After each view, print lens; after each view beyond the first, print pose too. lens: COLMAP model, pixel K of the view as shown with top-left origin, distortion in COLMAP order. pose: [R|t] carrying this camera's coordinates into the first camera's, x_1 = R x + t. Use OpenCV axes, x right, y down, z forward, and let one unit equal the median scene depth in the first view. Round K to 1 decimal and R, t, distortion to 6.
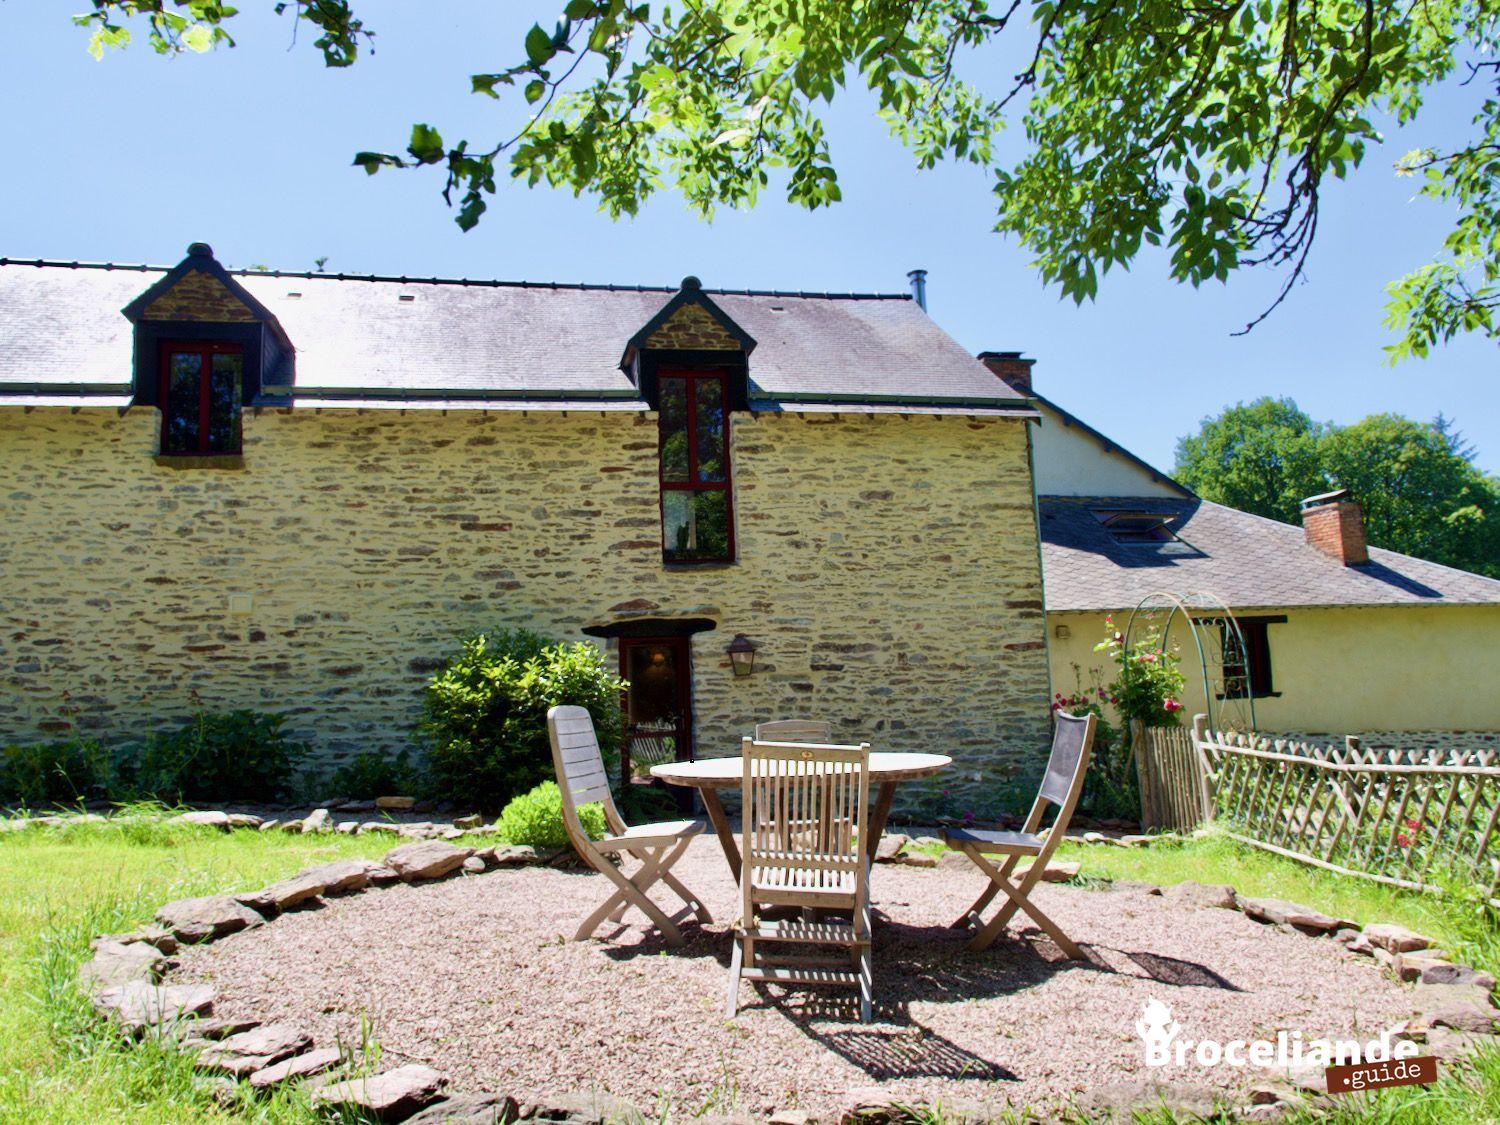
lens RADIAL K [[1103.0, 0, 750.0], [0, 1103.0, 562.5], [0, 0, 1]] dist [-0.004239, -0.004080]
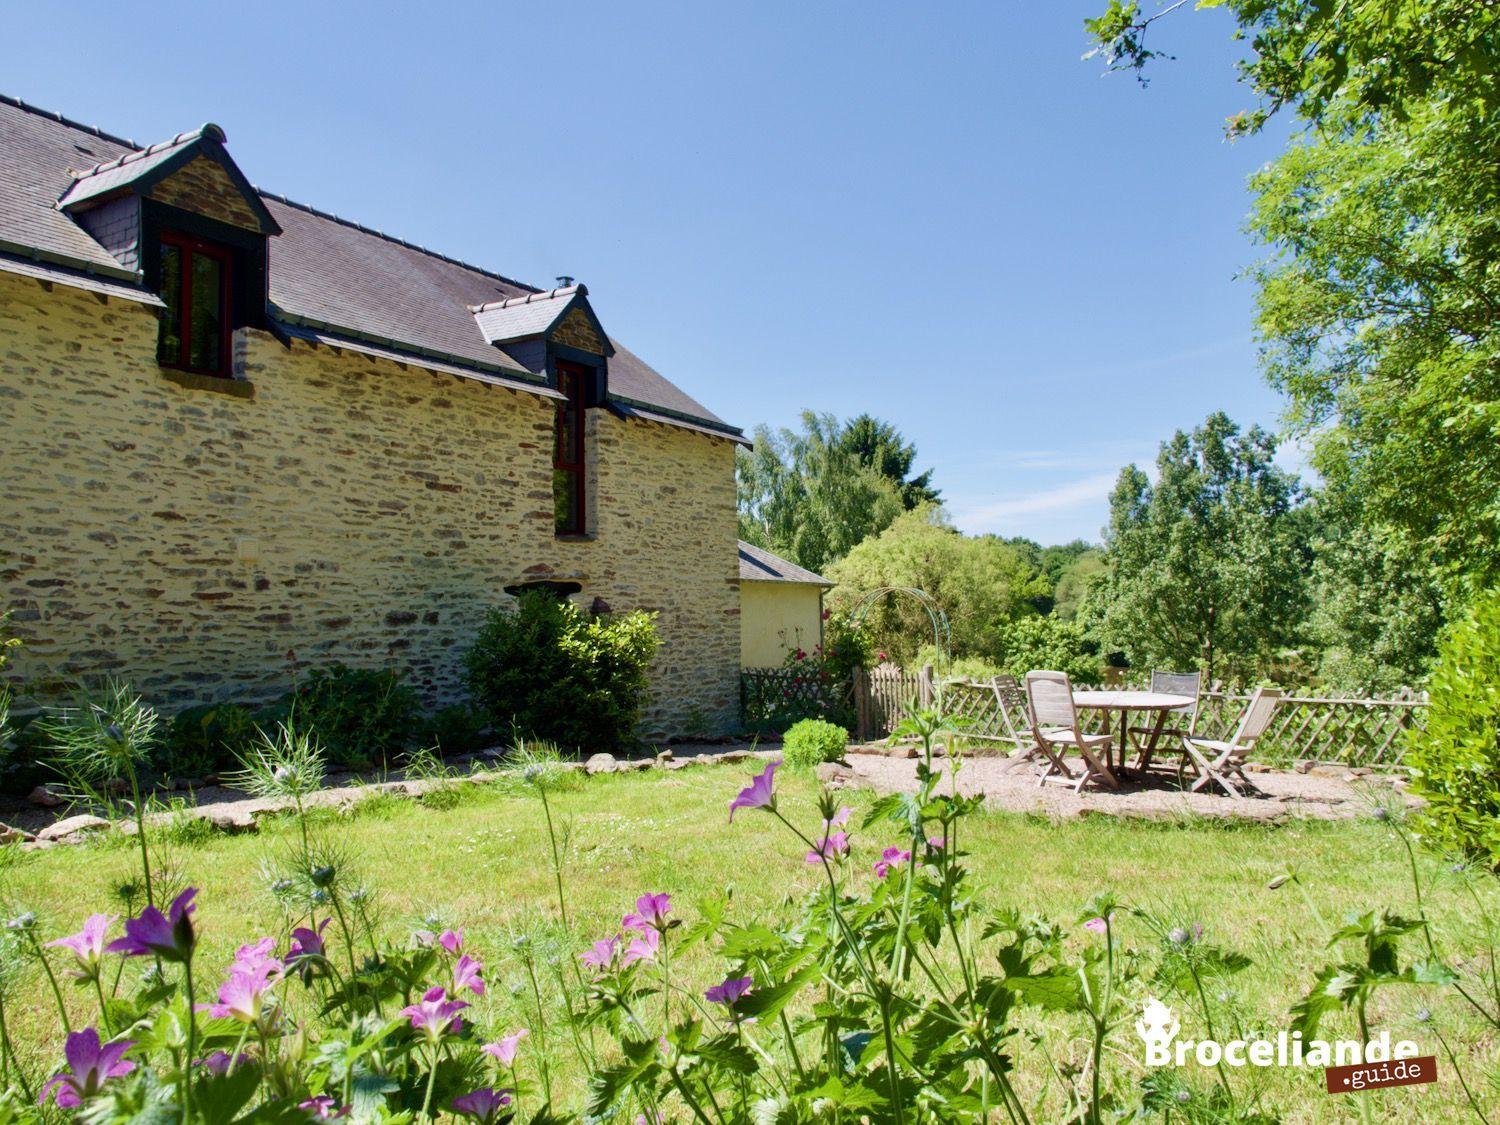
lens RADIAL K [[1103.0, 0, 750.0], [0, 1103.0, 562.5], [0, 0, 1]] dist [-0.004239, -0.004080]
pose [[0.662709, 0.059793, 0.746486, -0.845172], [-0.107376, 0.994095, 0.015700, -0.009193], [-0.741139, -0.090559, 0.665216, 0.087208]]
